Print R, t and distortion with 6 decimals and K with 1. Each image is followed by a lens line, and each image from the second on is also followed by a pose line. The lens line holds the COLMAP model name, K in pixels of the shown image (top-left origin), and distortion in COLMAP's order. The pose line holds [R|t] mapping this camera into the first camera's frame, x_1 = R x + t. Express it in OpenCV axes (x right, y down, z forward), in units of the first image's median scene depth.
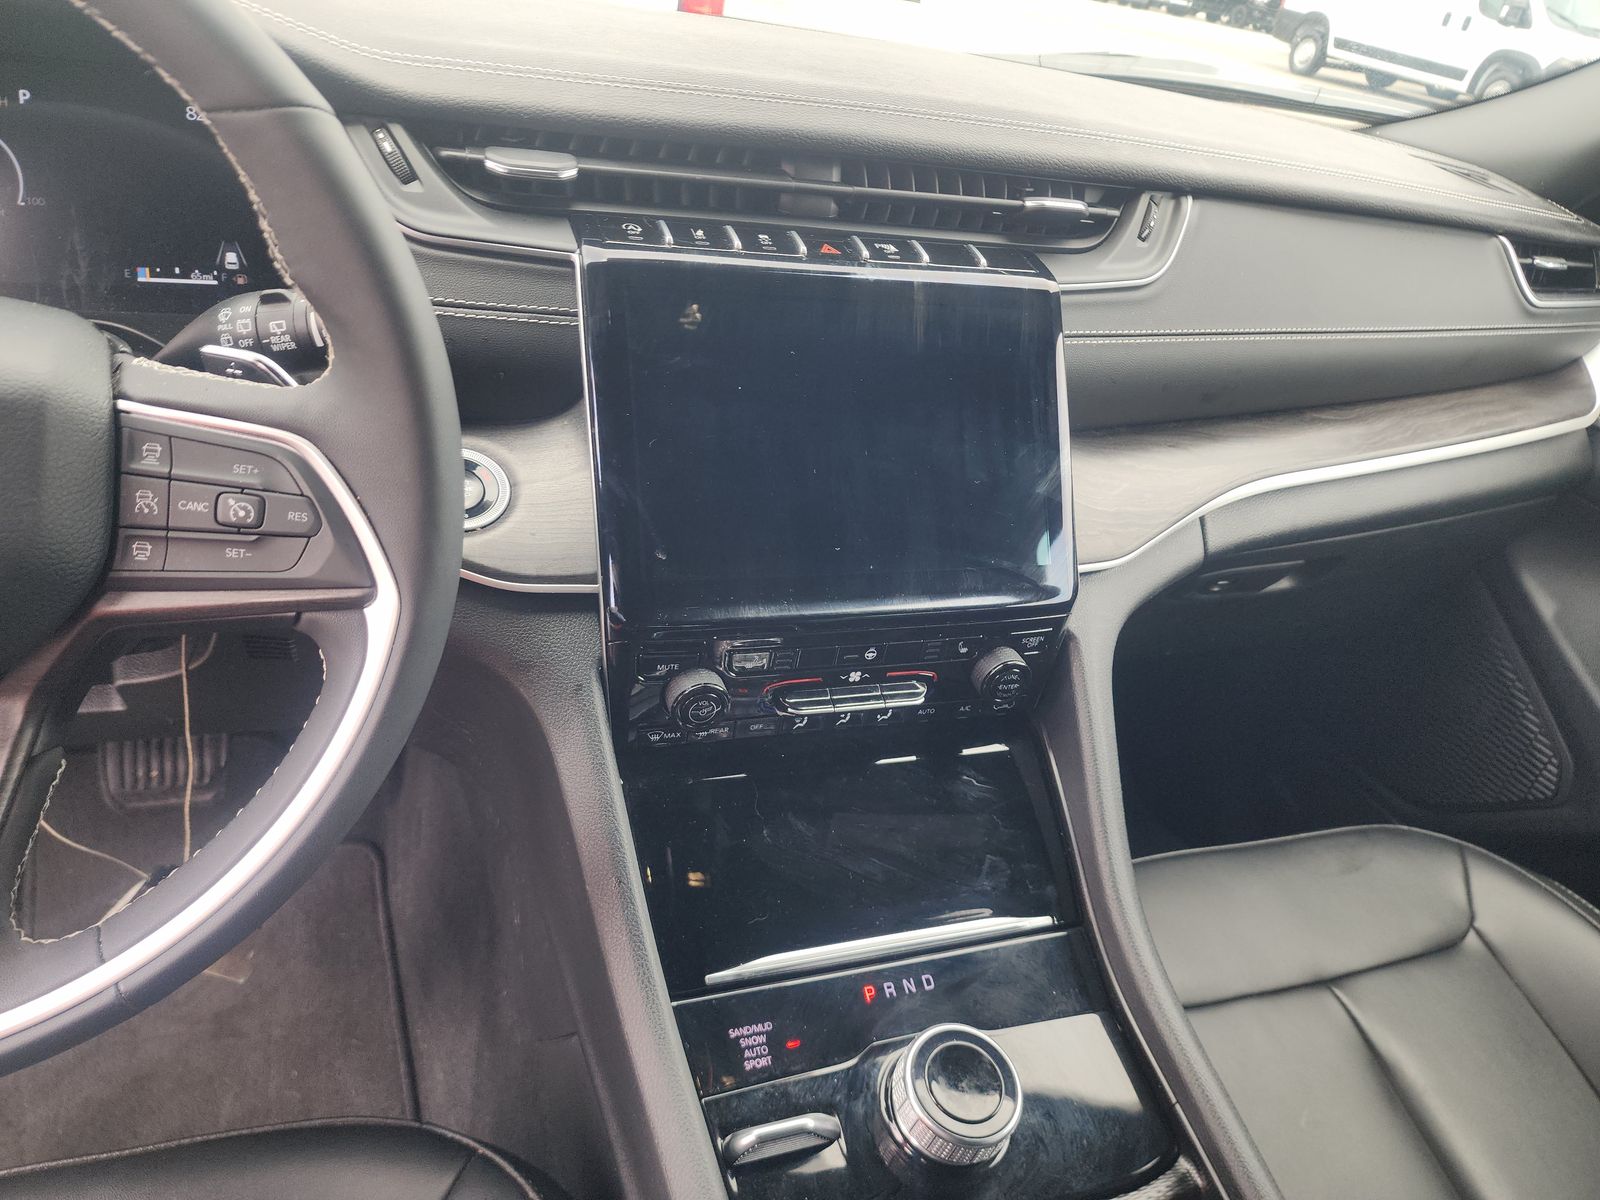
lens RADIAL K [[1079.2, 0, 798.1], [0, 1079.2, 604.2], [0, 0, 1]] dist [0.026976, -0.030943]
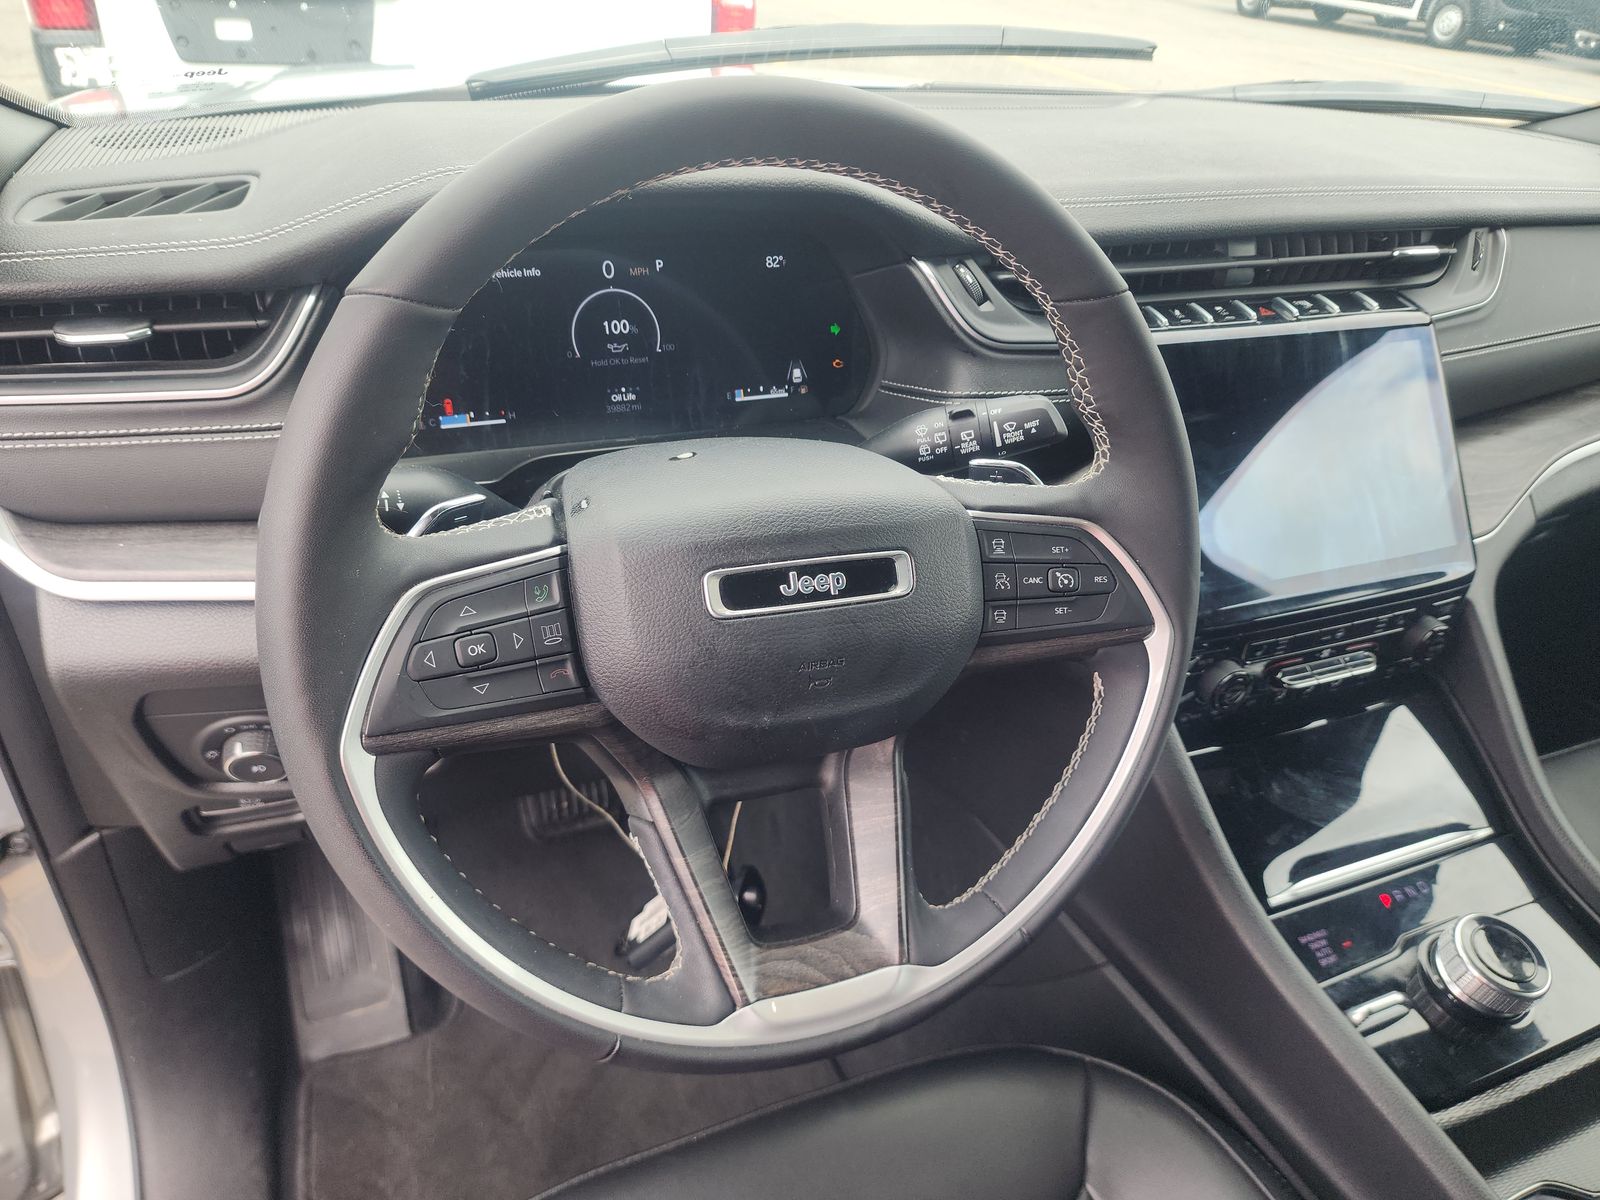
lens RADIAL K [[1079.2, 0, 795.8], [0, 1079.2, 604.4], [0, 0, 1]] dist [0.026976, -0.030943]
pose [[0.993967, -0.109134, 0.010925, -0.543974], [0.108987, 0.993955, 0.013228, -0.069191], [-0.012302, -0.011957, 0.999853, -0.232550]]
